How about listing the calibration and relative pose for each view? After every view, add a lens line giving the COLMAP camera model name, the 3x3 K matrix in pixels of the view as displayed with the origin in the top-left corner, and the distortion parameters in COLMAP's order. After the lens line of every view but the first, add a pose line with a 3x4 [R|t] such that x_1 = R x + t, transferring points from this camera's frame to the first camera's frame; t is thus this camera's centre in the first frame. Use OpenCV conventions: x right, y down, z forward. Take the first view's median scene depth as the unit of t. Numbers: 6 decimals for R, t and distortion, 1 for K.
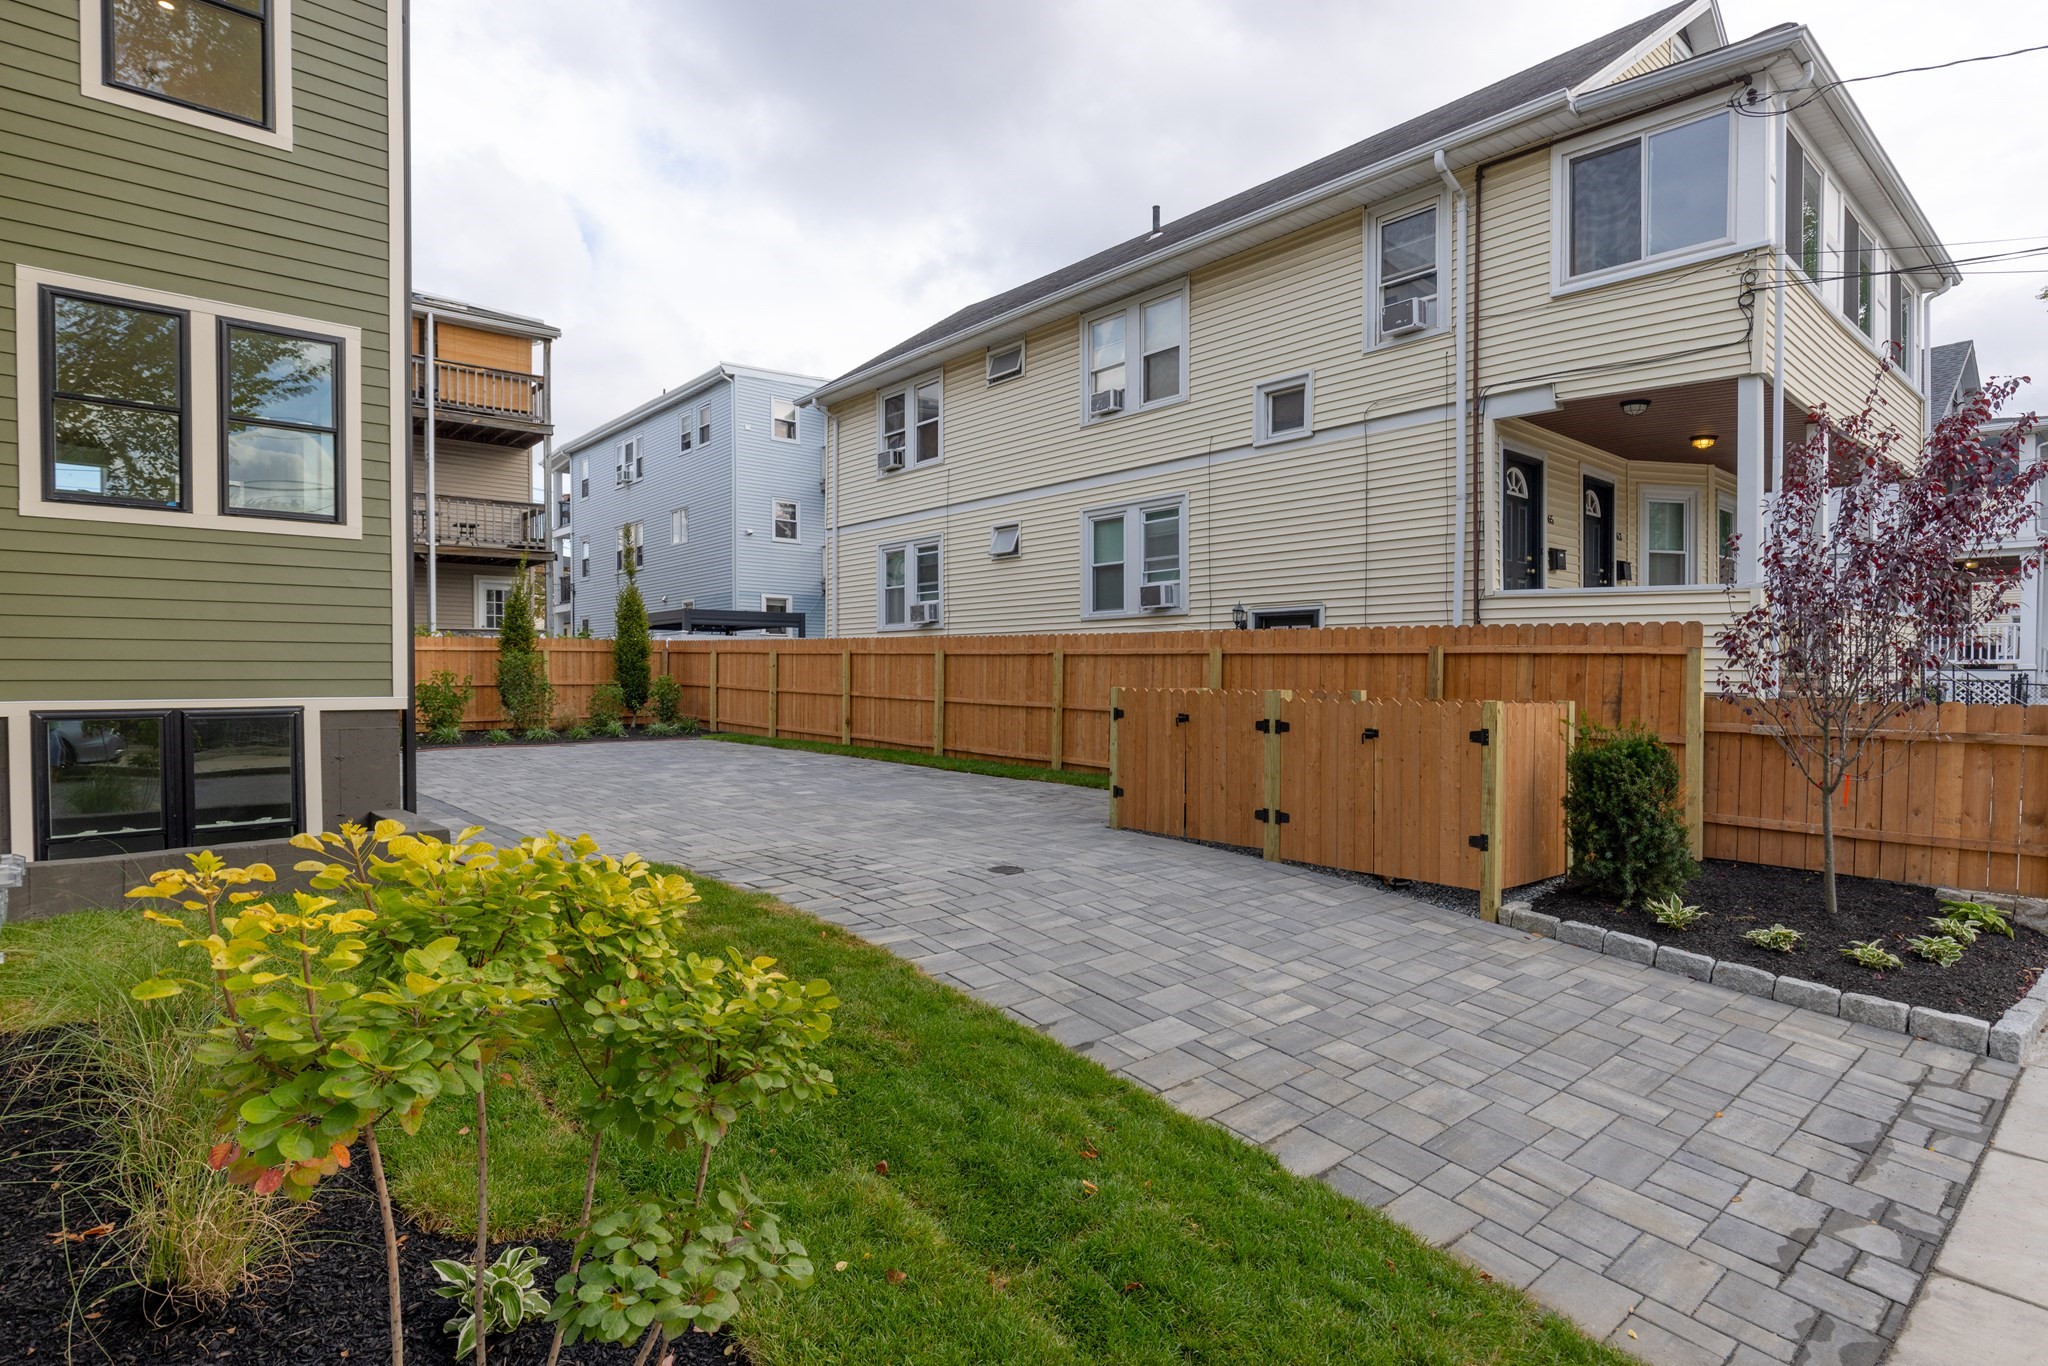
lens RADIAL K [[1086.8, 0, 1024.0], [0, 1086.8, 683.0], [0, 0, 1]] dist [0.000176, -0.000221]
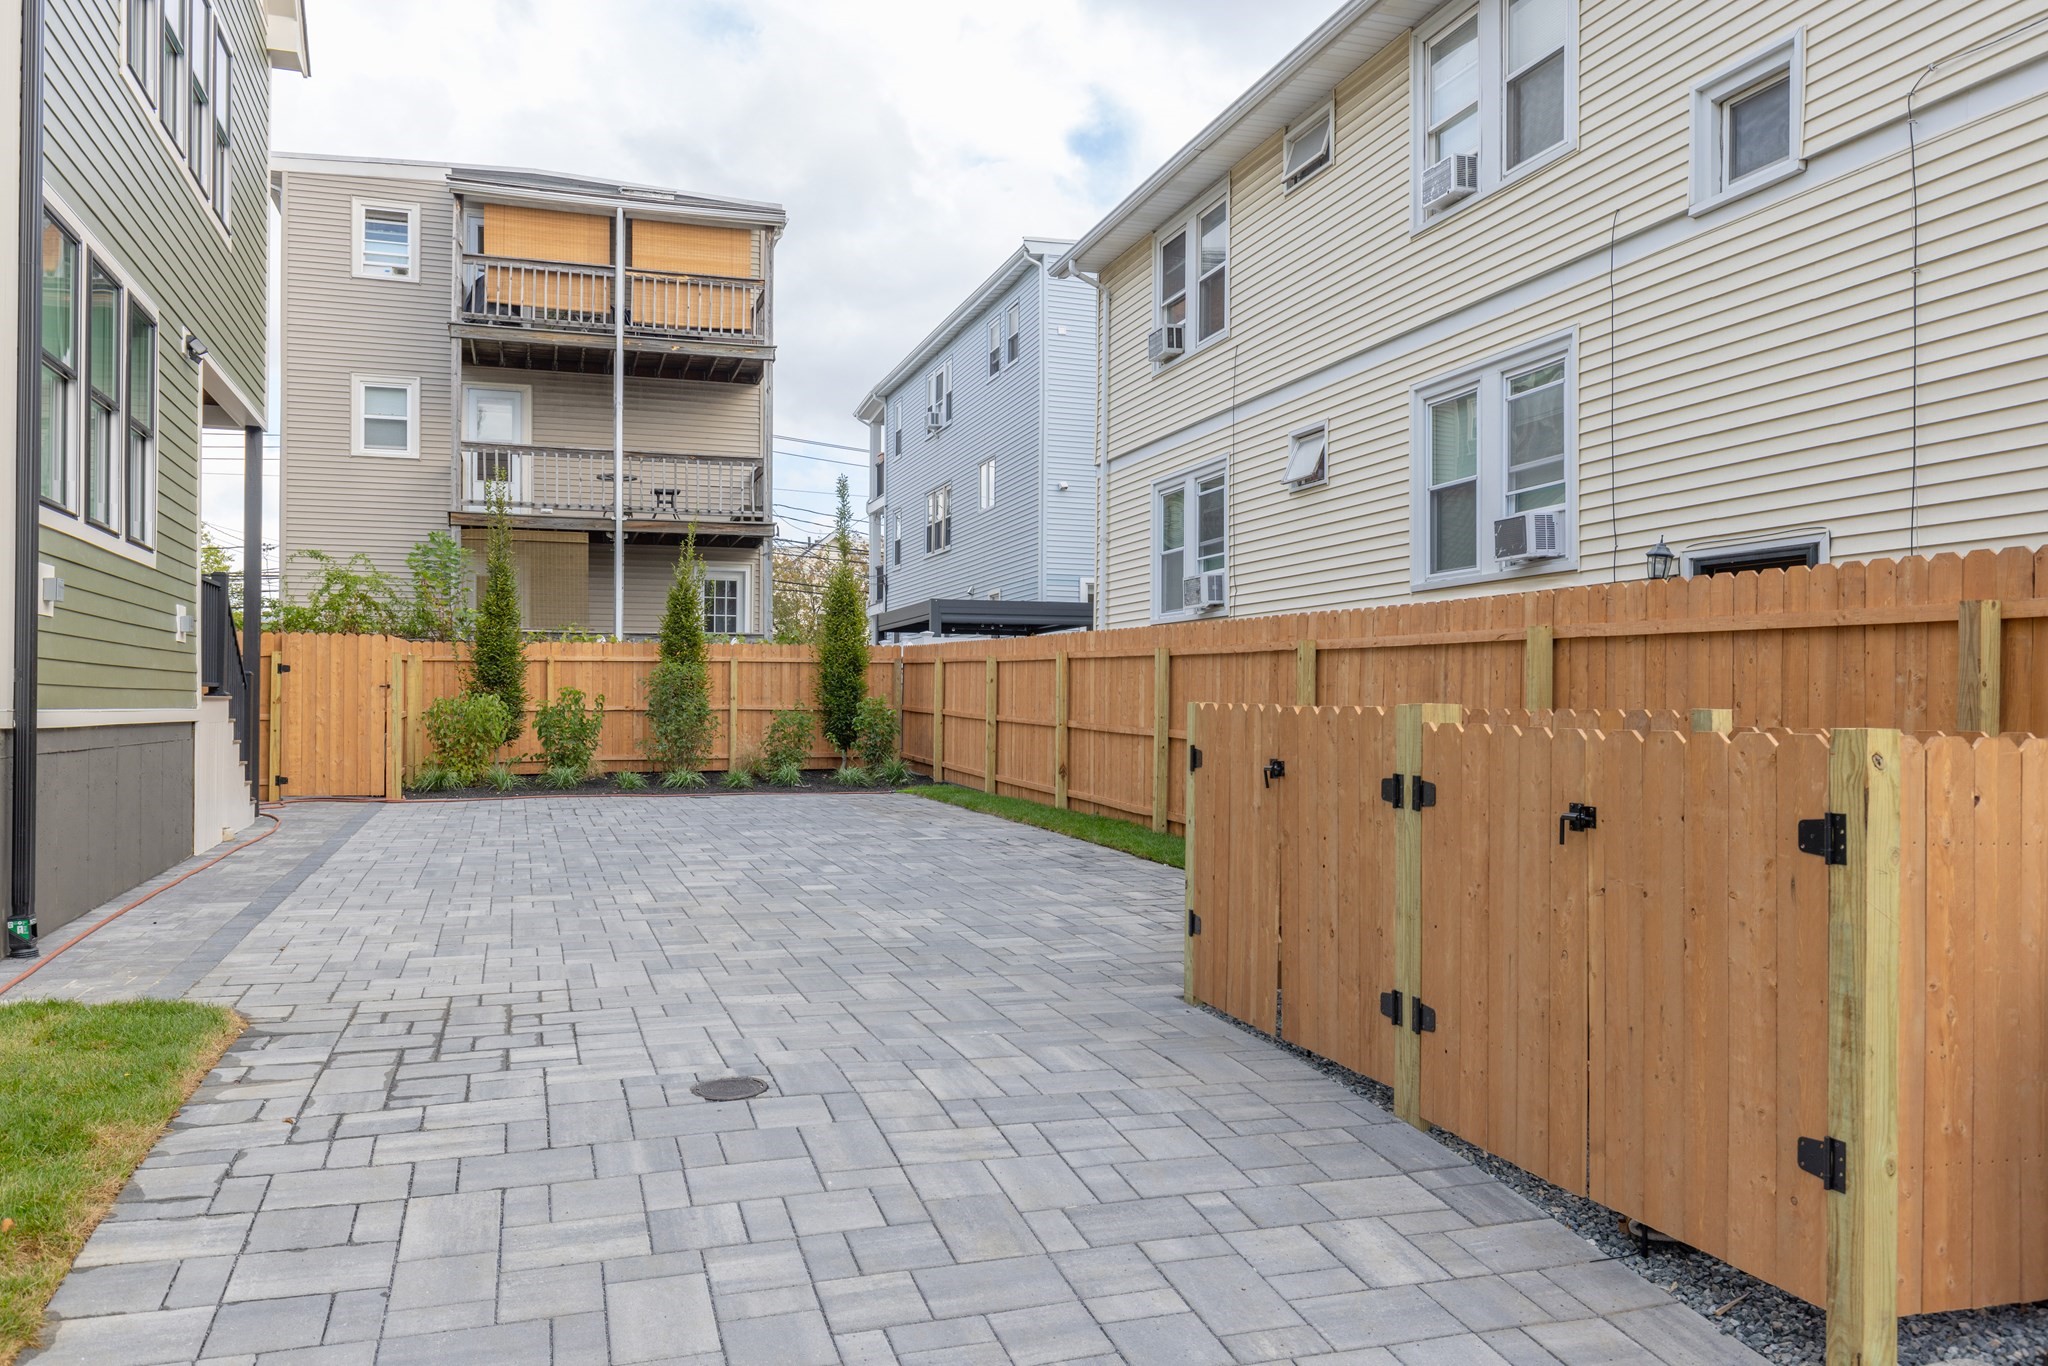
lens RADIAL K [[1543.8, 0, 1024.0], [0, 1543.8, 683.0], [0, 0, 1]] dist [0.000439, -0.002944]
pose [[0.922130, -0.001098, -0.386878, 0.180492], [-0.008066, 0.999724, -0.022063, 0.007224], [0.386796, 0.023465, 0.921867, 0.227840]]
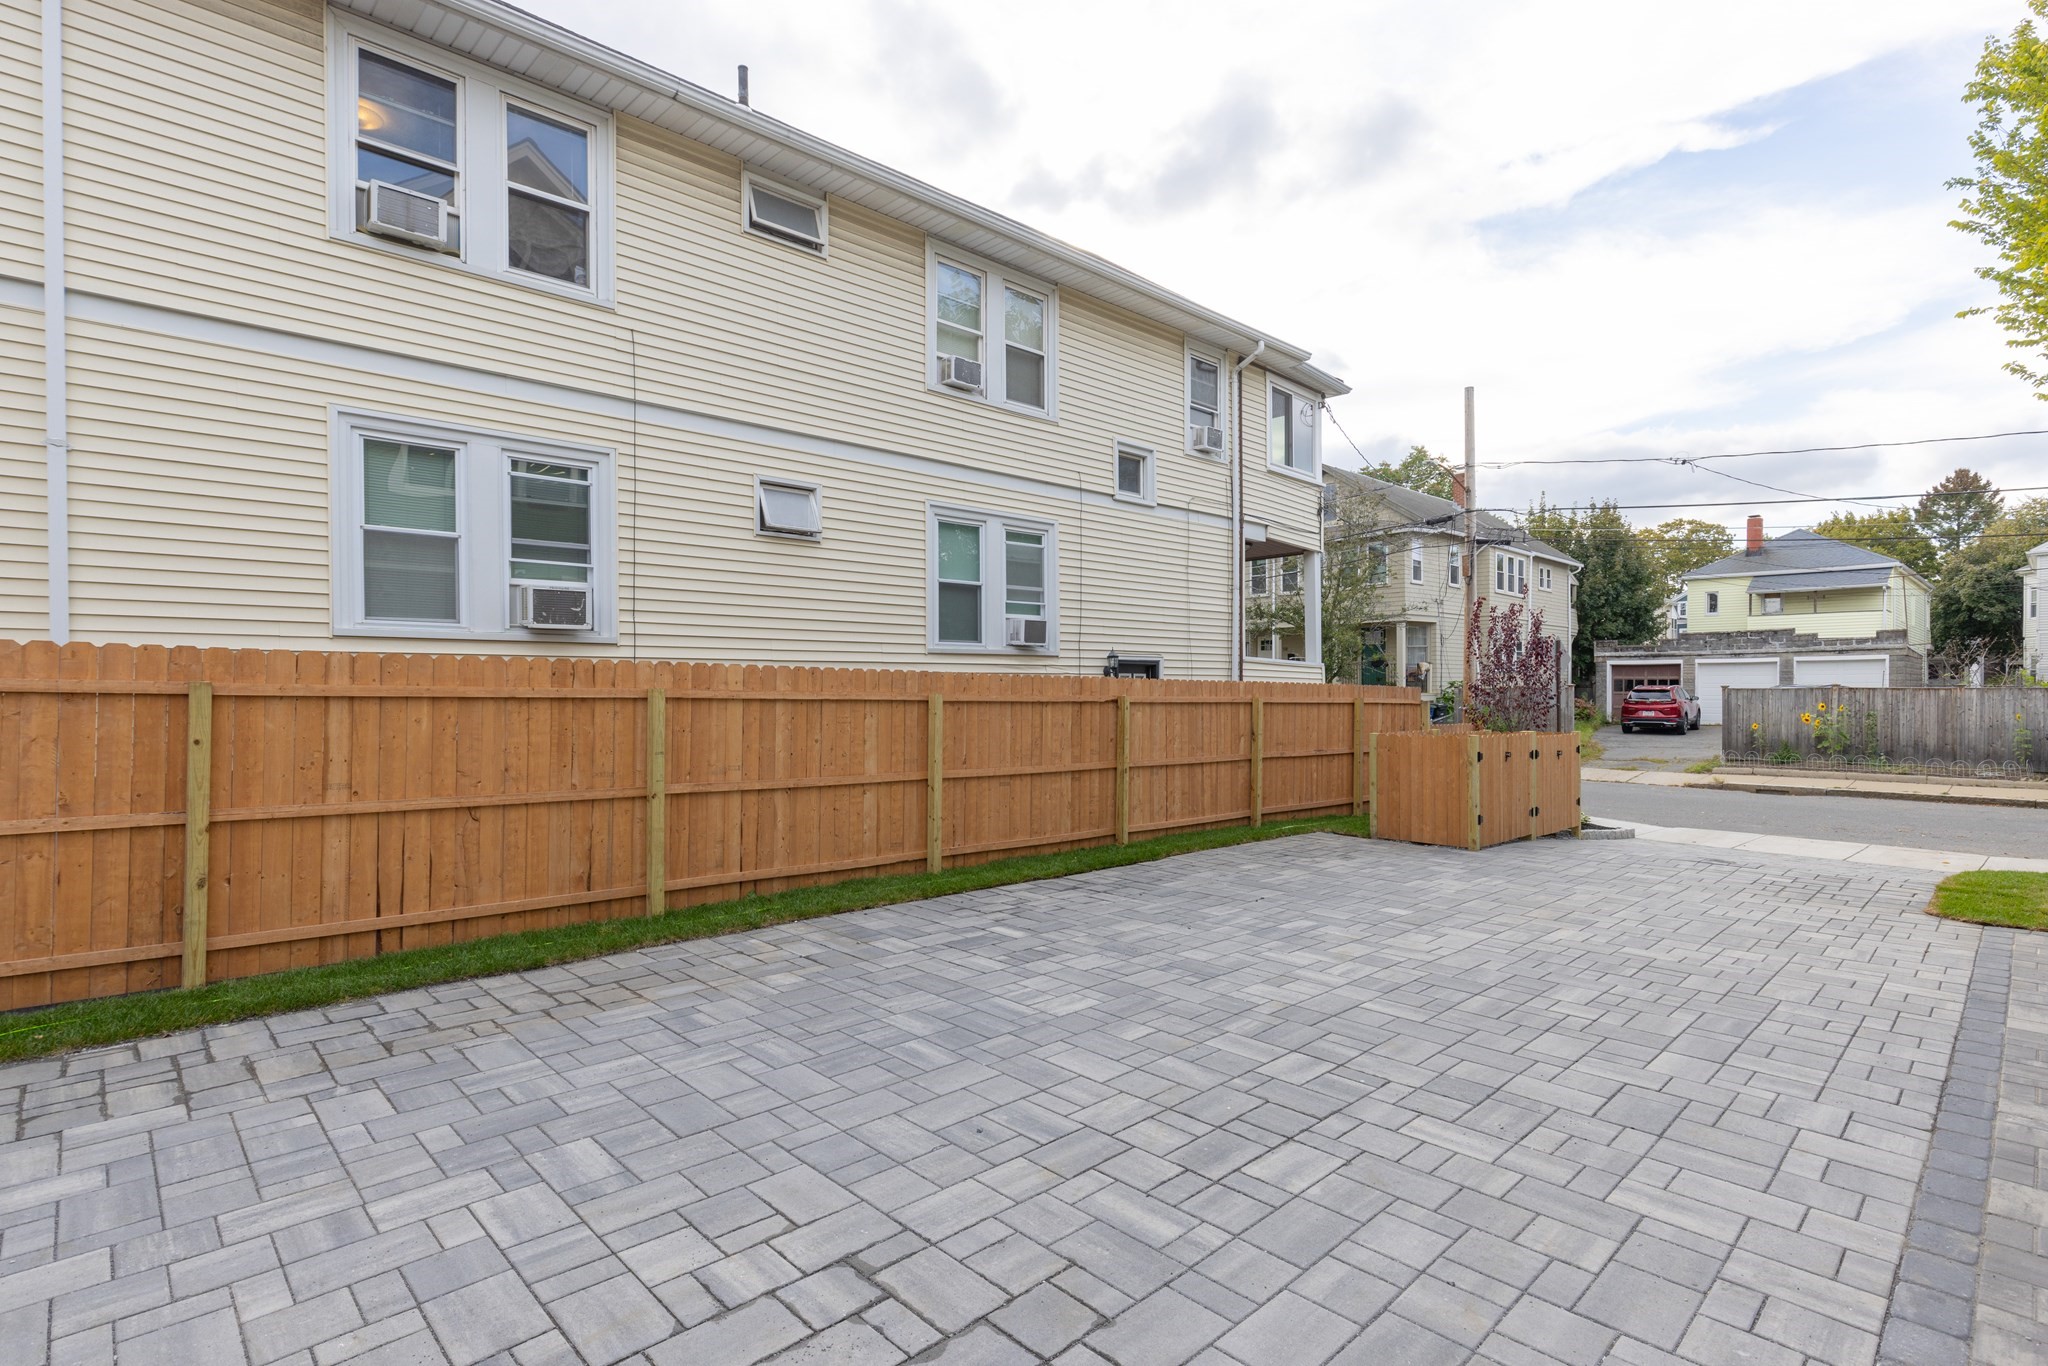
lens RADIAL K [[1064.8, 0, 988.9], [0, 1064.8, 682.2], [0, 0, 1]] dist [-0.000417, -0.000051]
pose [[-0.068624, 0.010523, 0.997587, -0.694608], [0.013422, 0.999864, -0.009624, -0.031923], [-0.997552, 0.012729, -0.068756, 1.058437]]
